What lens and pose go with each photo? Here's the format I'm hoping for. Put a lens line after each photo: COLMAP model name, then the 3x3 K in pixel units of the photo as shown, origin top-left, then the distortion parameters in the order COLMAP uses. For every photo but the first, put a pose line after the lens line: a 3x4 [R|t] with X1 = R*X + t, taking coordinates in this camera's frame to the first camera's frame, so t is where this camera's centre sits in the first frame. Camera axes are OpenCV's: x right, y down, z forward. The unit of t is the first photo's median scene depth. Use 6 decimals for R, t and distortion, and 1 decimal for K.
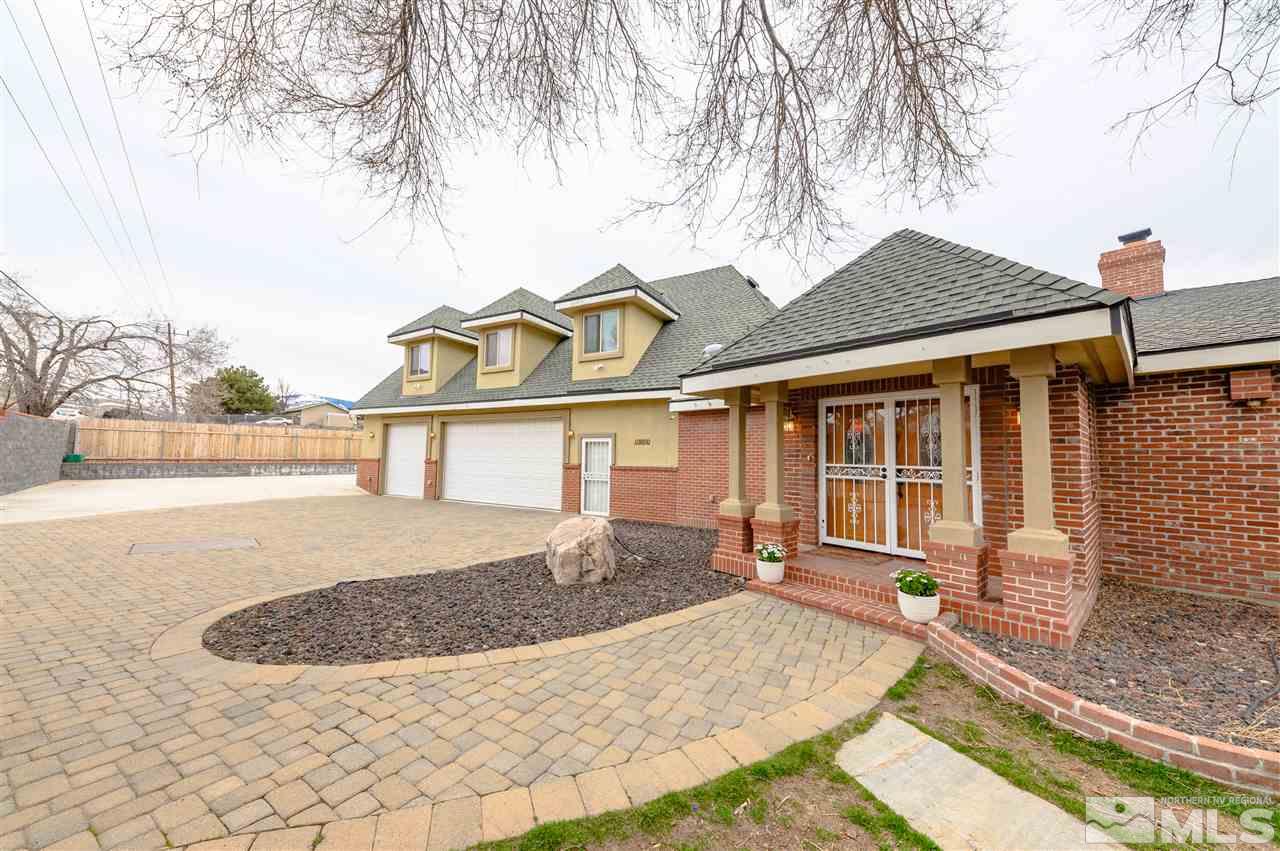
lens RADIAL K [[448.3, 0, 641.9], [0, 448.3, 423.6], [0, 0, 1]] dist [-0.010562, -0.000119]
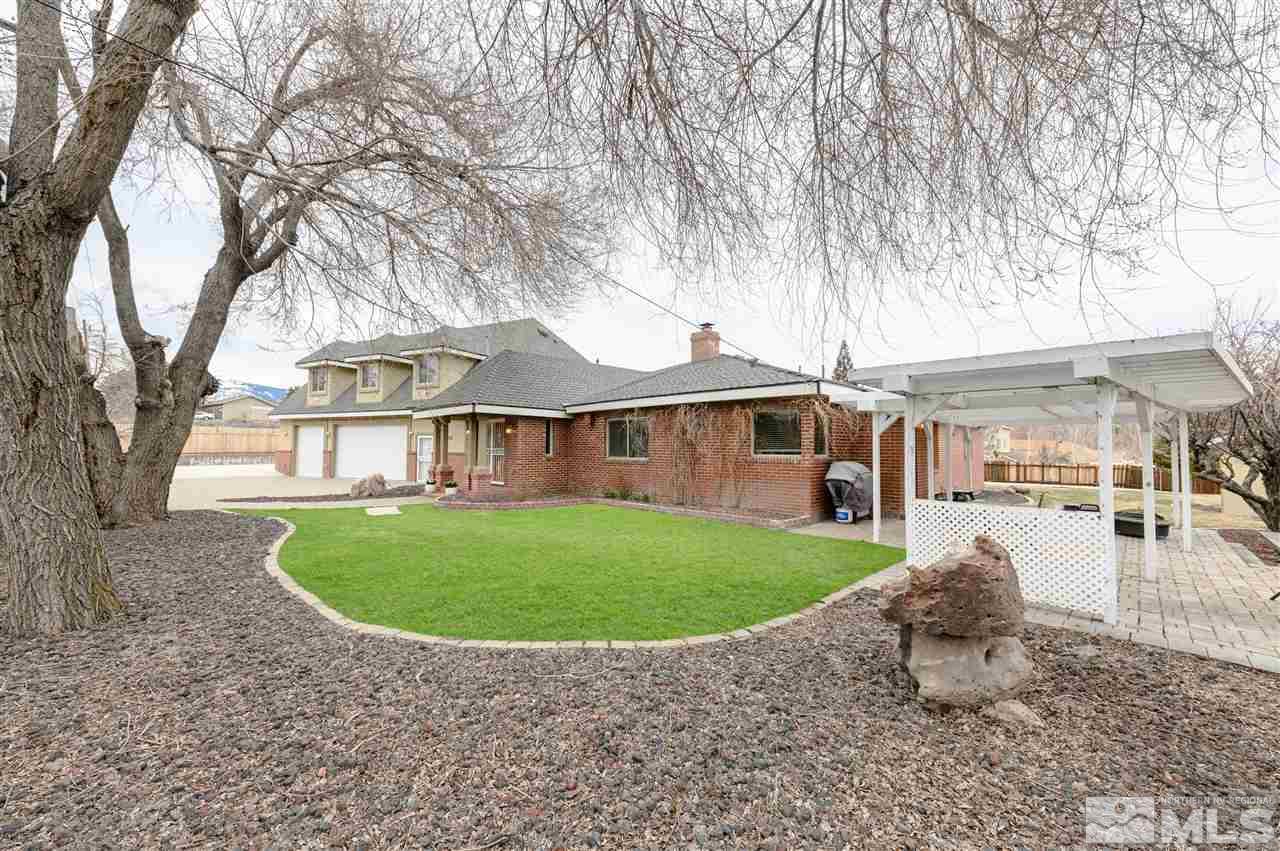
lens RADIAL K [[448.3, 0, 638.8], [0, 448.3, 429.6], [0, 0, 1]] dist [-0.010562, -0.000119]
pose [[0.995079, -0.010727, 0.098506, 0.404995], [0.007302, 0.999358, 0.035067, -0.031286], [-0.098819, -0.034175, 0.994518, -0.558138]]
